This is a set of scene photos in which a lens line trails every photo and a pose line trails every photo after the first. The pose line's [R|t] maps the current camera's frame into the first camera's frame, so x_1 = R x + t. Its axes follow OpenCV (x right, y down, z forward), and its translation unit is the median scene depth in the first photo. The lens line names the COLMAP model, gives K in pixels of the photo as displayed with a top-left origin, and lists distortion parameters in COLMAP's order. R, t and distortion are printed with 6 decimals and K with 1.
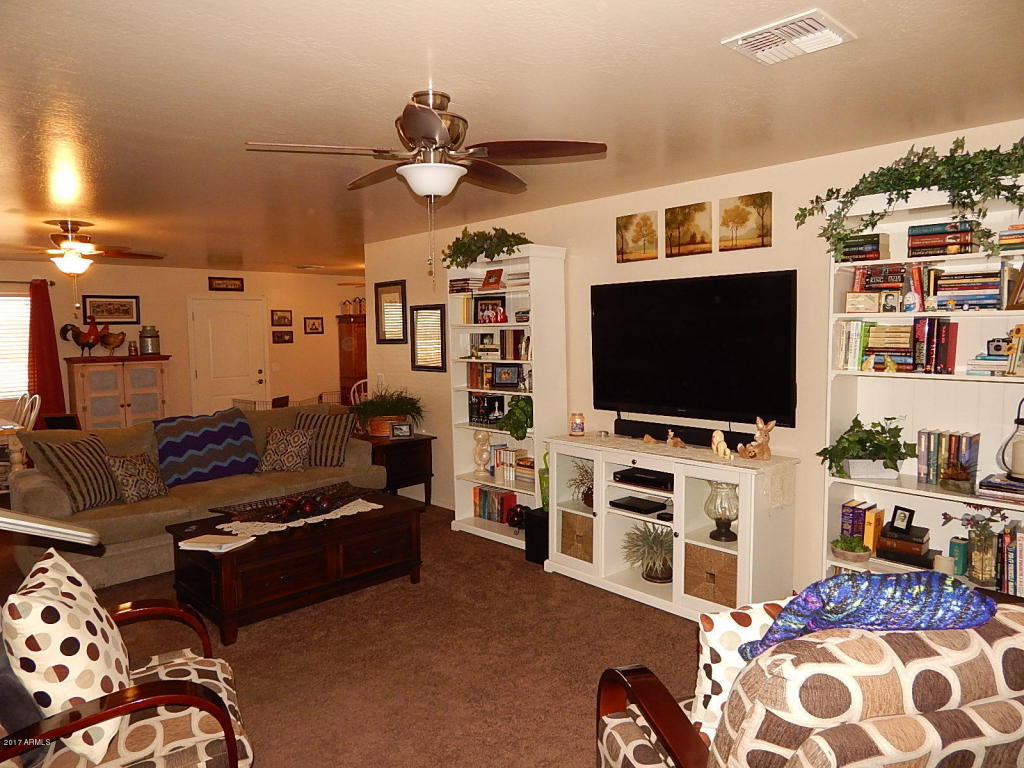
lens RADIAL K [[680.9, 0, 513.9], [0, 680.9, 380.1], [0, 0, 1]] dist [0.015749, -0.001425]
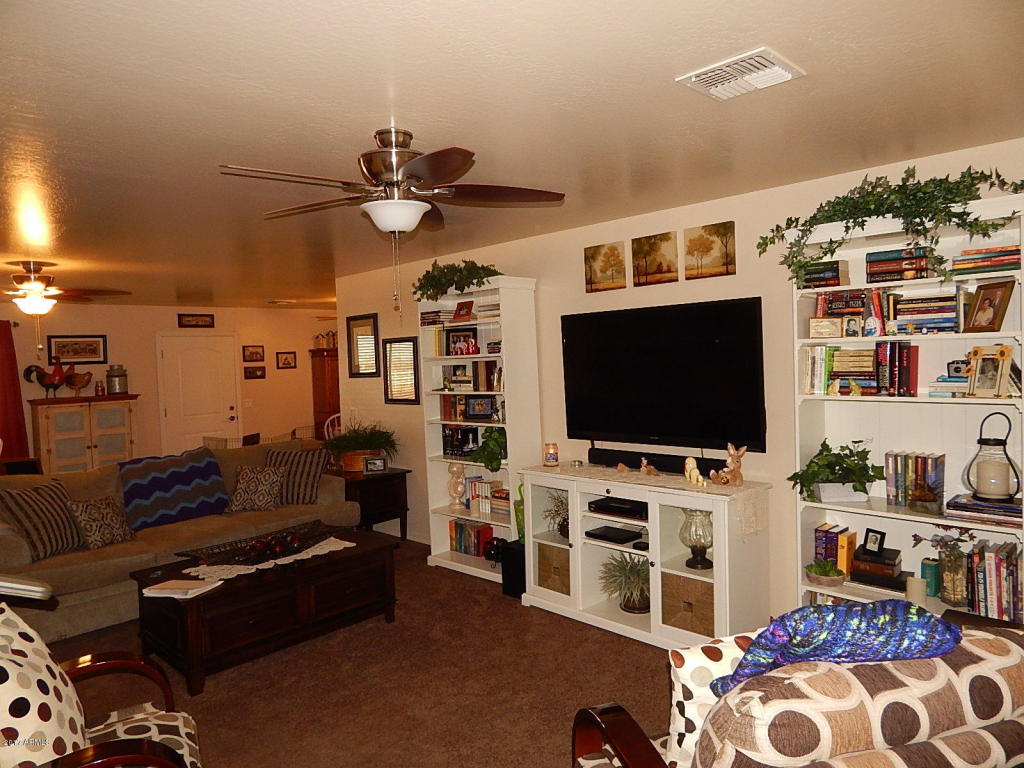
lens RADIAL K [[680.9, 0, 511.9], [0, 680.9, 381.9], [0, 0, 1]] dist [0.015749, -0.001425]
pose [[0.999231, -0.024320, 0.030764, 0.009850], [0.025515, 0.998910, -0.039078, -0.004910], [-0.029780, 0.039833, 0.998762, 0.002791]]
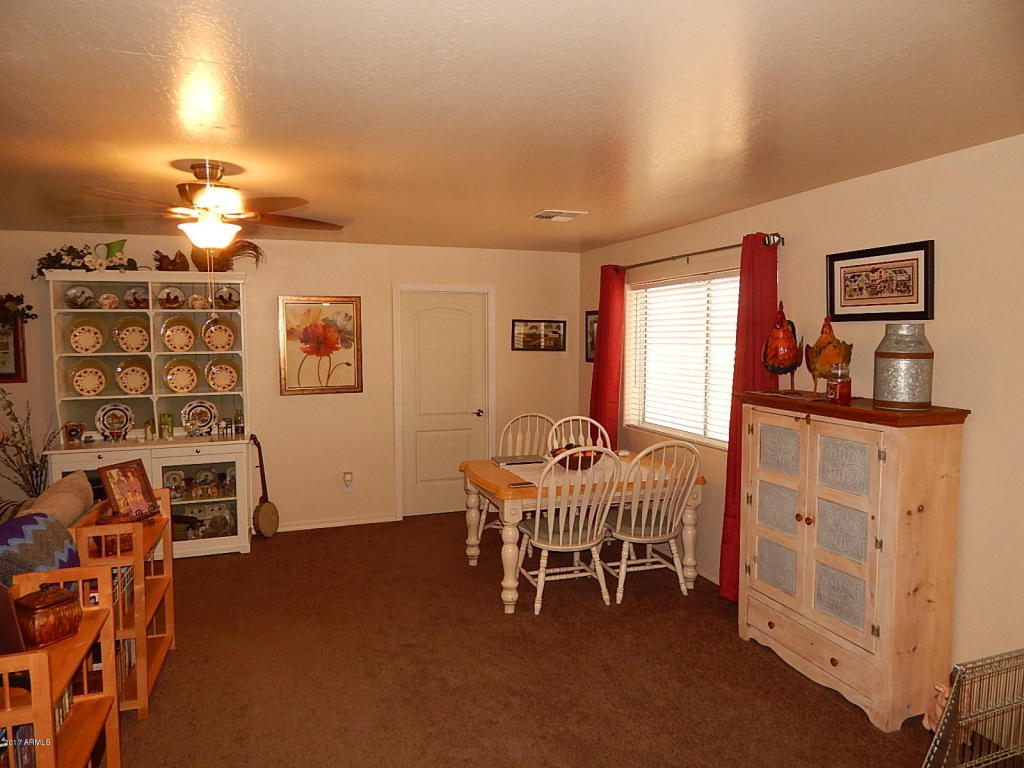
lens RADIAL K [[680.9, 0, 515.8], [0, 680.9, 382.0], [0, 0, 1]] dist [0.015749, -0.001425]
pose [[-0.439814, 0.080224, -0.894499, -0.327728], [-0.067696, 0.990207, 0.122093, -0.204393], [0.895534, 0.114252, -0.430076, 2.510481]]
